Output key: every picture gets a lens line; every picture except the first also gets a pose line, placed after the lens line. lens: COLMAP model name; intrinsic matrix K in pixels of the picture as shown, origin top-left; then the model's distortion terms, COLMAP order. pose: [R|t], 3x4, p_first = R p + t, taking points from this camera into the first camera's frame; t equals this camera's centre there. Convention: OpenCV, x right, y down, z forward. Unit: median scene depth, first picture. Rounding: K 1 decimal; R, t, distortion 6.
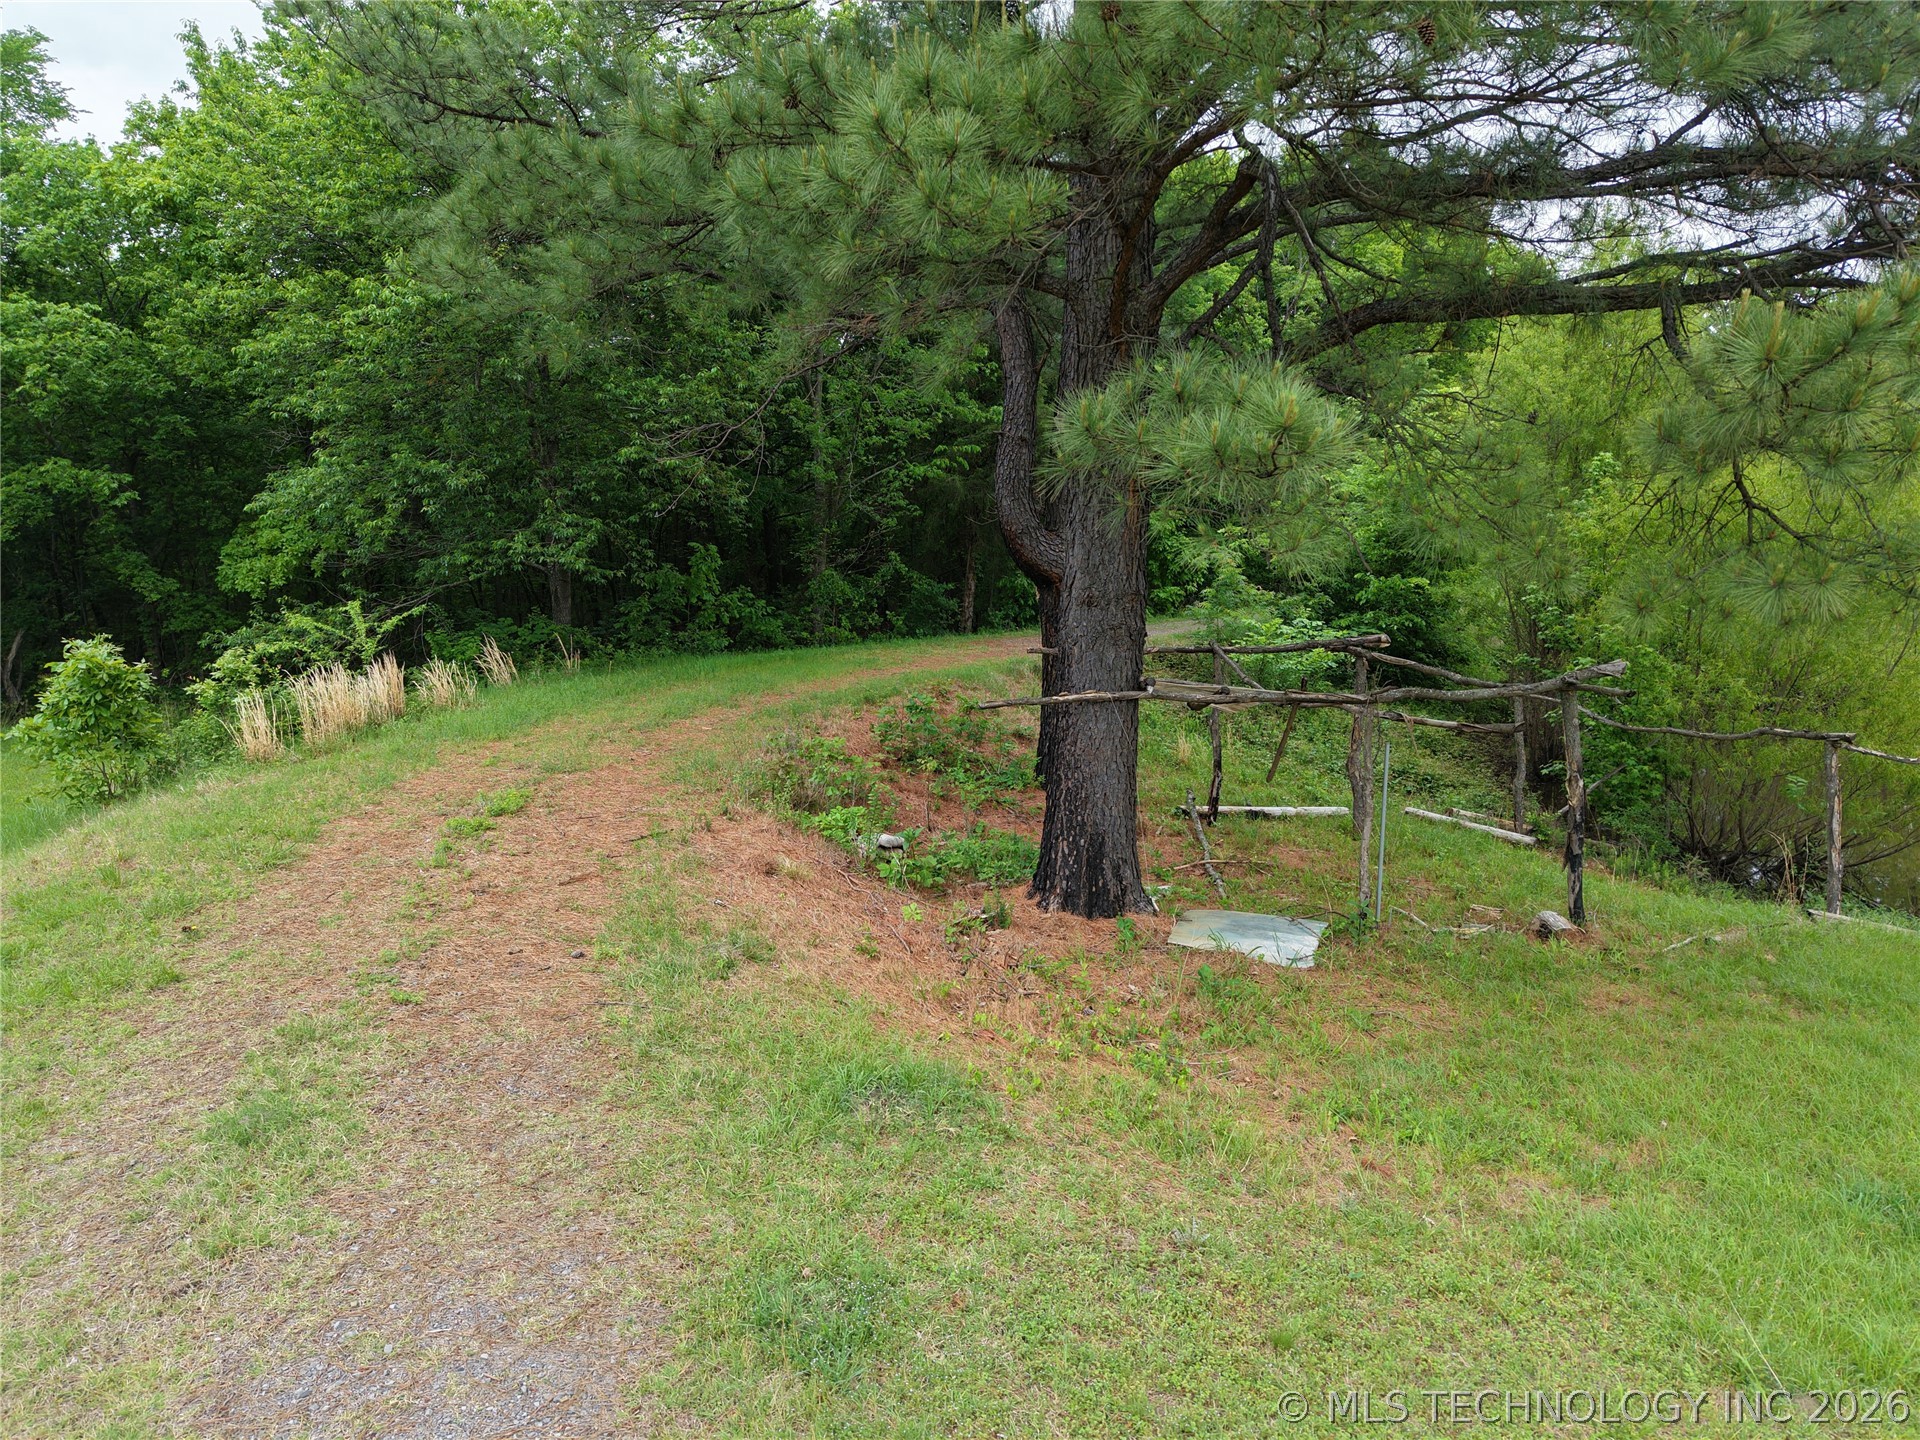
lens RADIAL K [[1297.8, 0, 965.3], [0, 1297.8, 709.9], [0, 0, 1]] dist [0.034964, -0.027278]
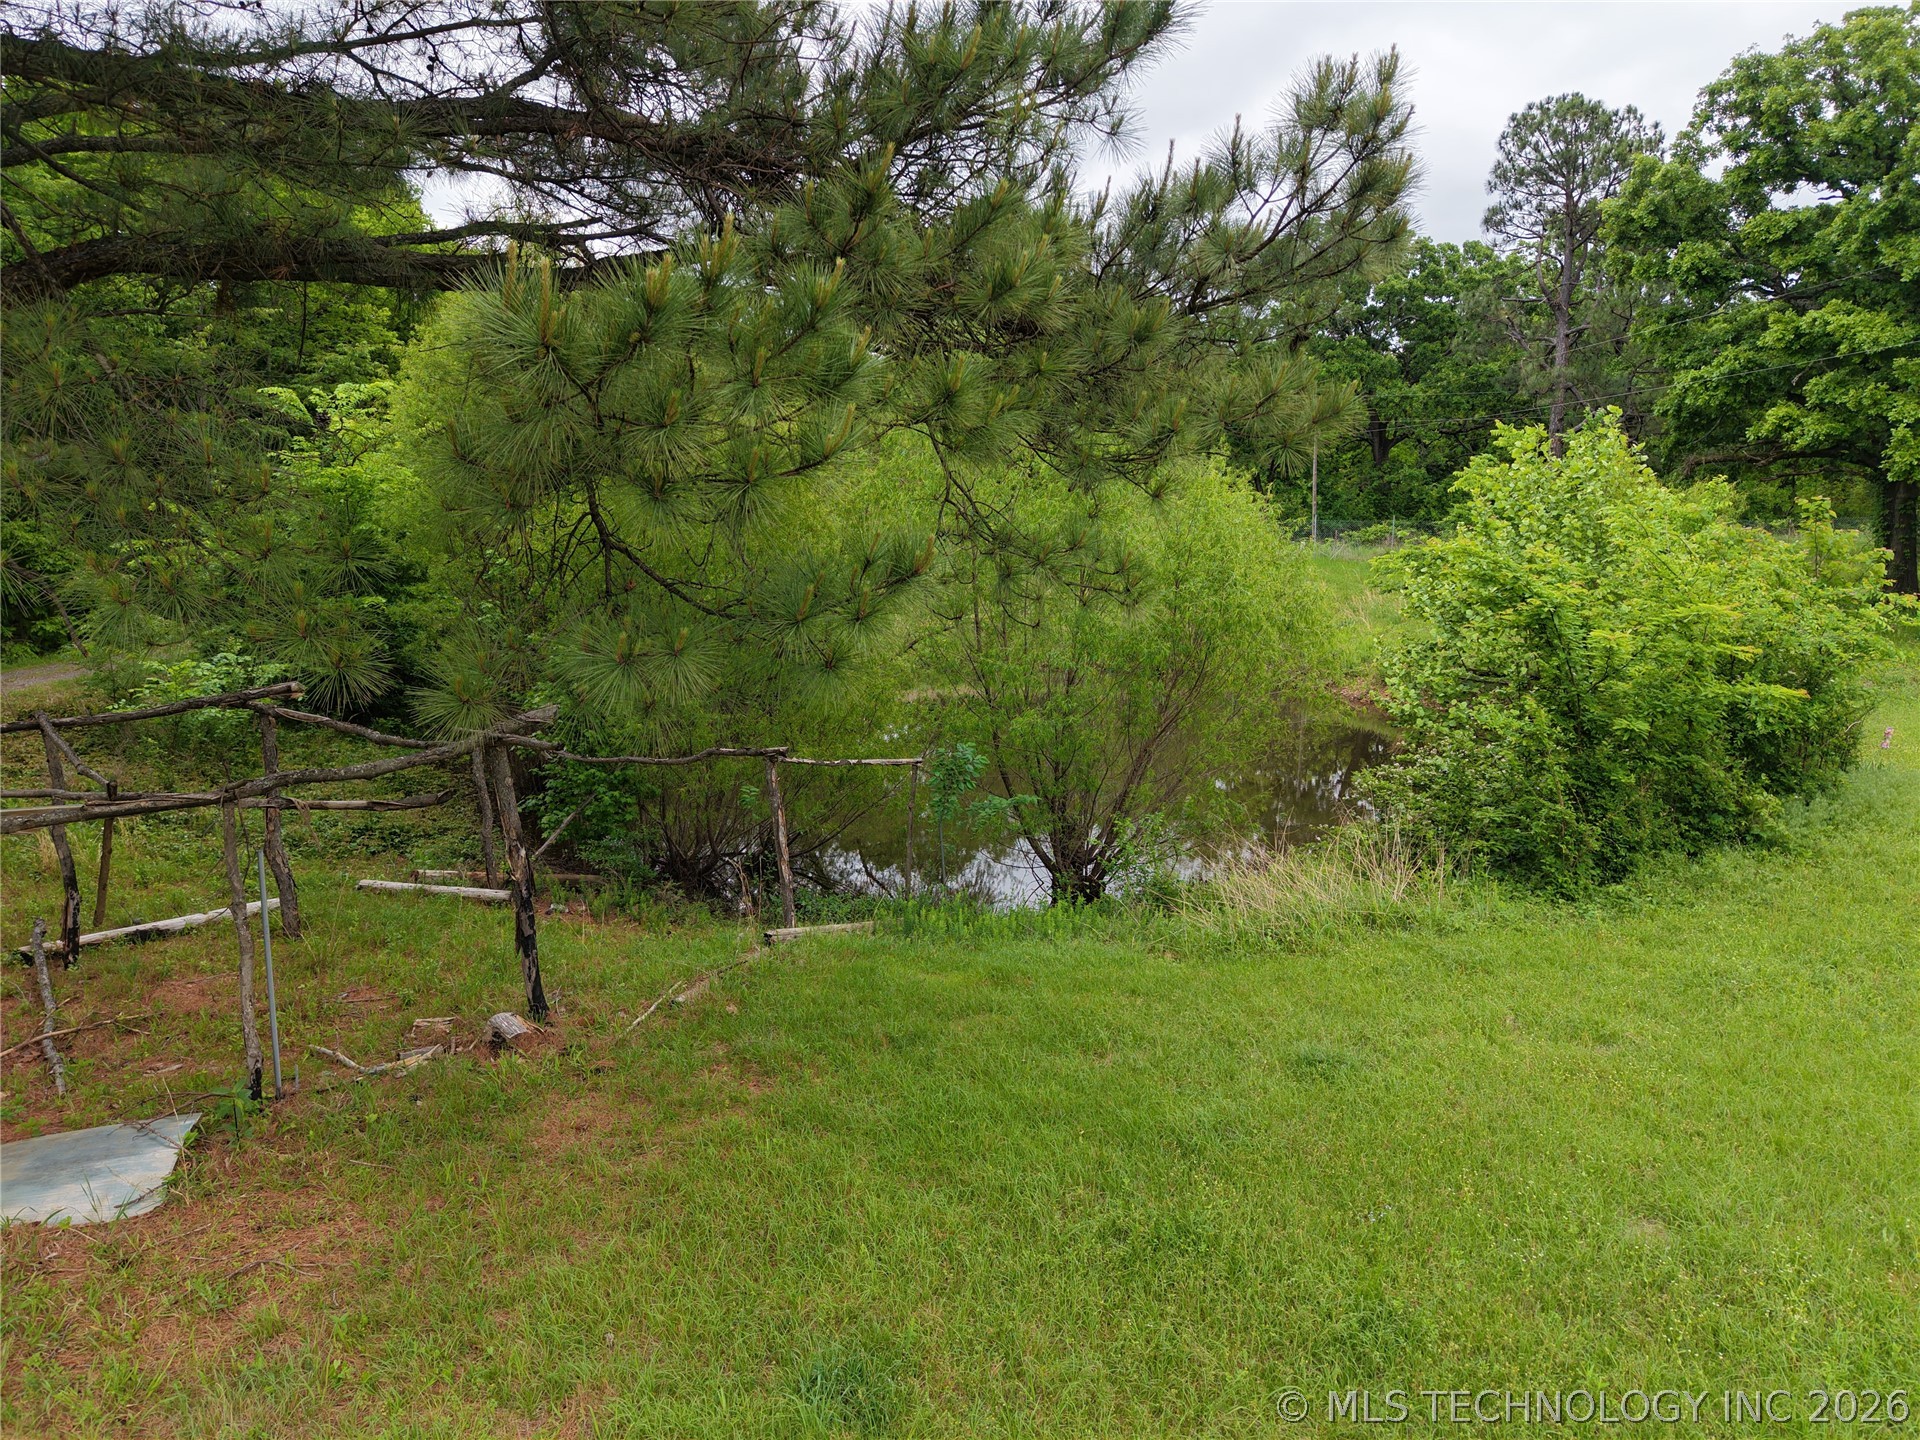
lens RADIAL K [[1297.8, 0, 963.7], [0, 1297.8, 712.8], [0, 0, 1]] dist [0.034964, -0.027278]
pose [[0.749917, -0.110991, 0.652154, 0.118466], [0.109869, 0.993030, 0.042666, -0.032605], [-0.652344, 0.039655, 0.756885, 0.137259]]
